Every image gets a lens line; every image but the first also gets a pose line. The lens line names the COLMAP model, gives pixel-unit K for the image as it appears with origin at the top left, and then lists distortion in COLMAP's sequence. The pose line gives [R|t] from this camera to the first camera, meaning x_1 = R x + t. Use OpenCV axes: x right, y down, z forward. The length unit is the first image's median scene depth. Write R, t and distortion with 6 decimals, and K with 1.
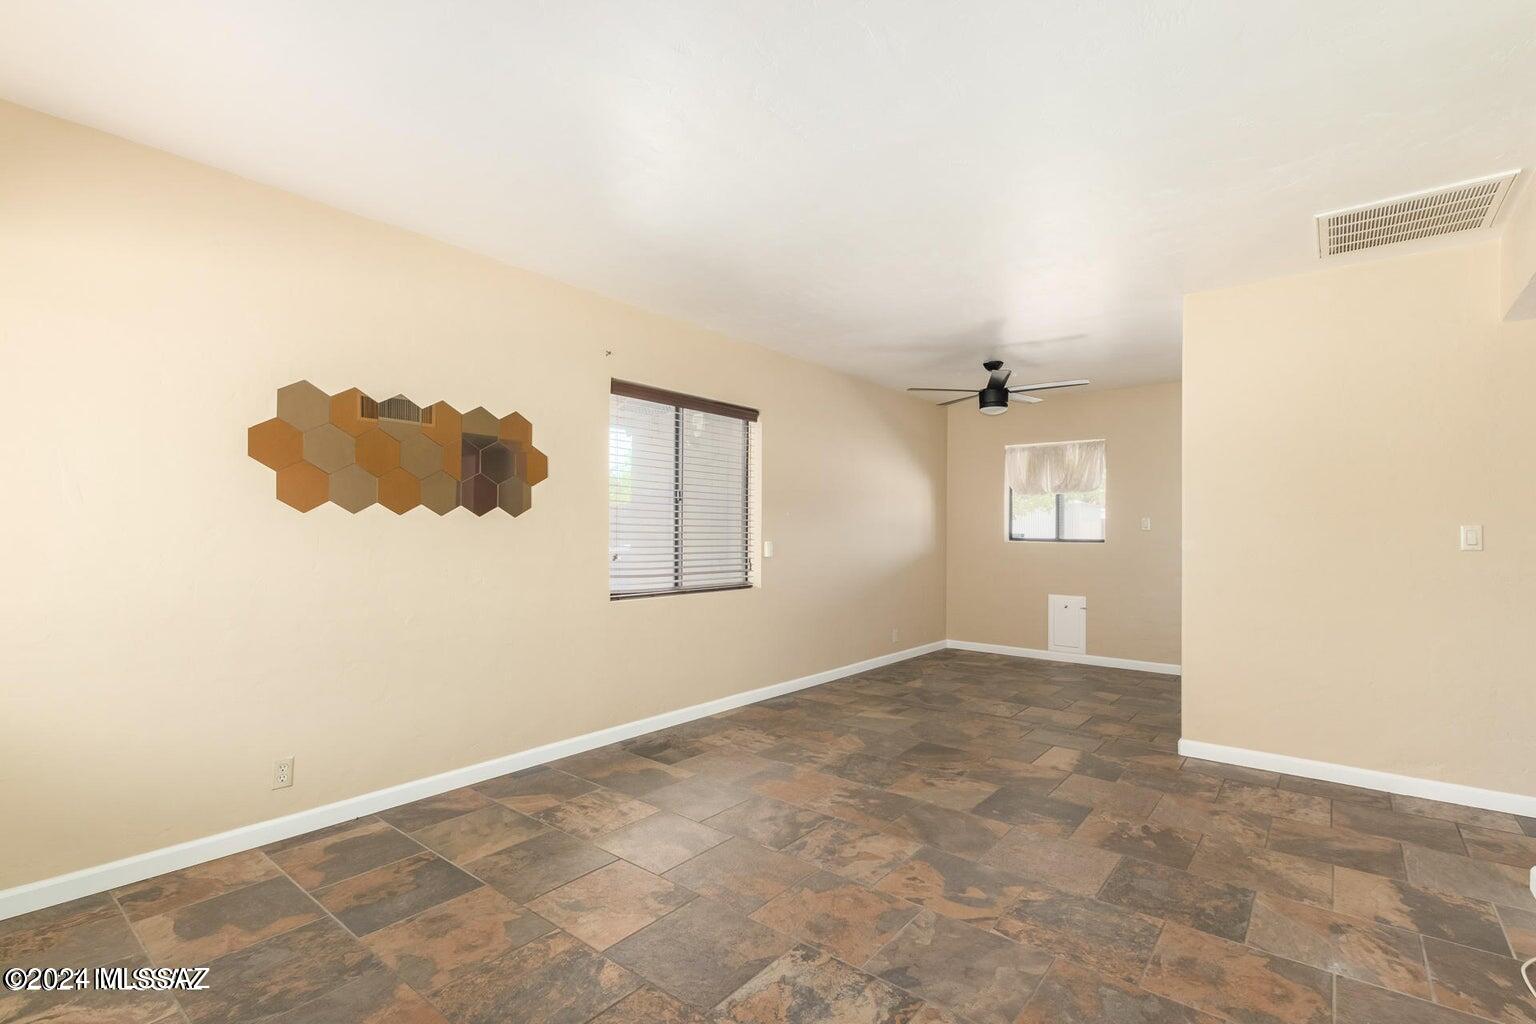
lens RADIAL K [[736.7, 0, 765.7], [0, 736.7, 525.4], [0, 0, 1]] dist [0.010114, -0.007767]
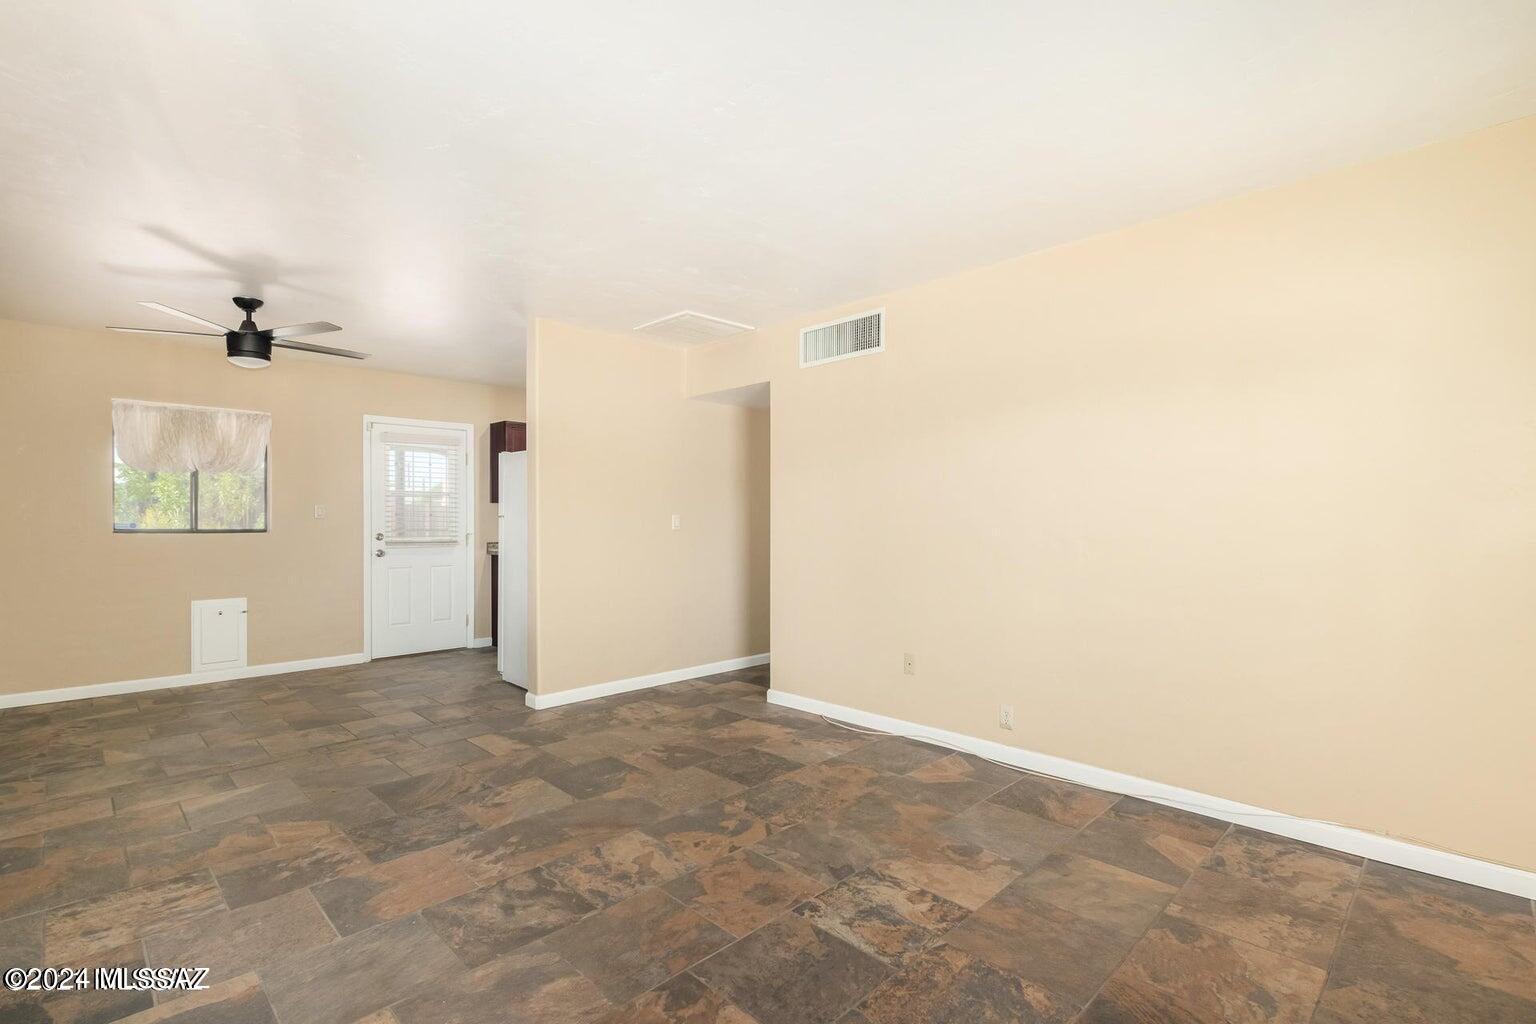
lens RADIAL K [[736.7, 0, 765.7], [0, 736.7, 525.4], [0, 0, 1]] dist [0.010114, -0.007767]
pose [[0.058651, -0.011777, 0.998209, -0.680054], [-0.006968, 0.999901, 0.012207, 0.000050], [-0.998254, -0.007671, 0.058563, 0.662072]]
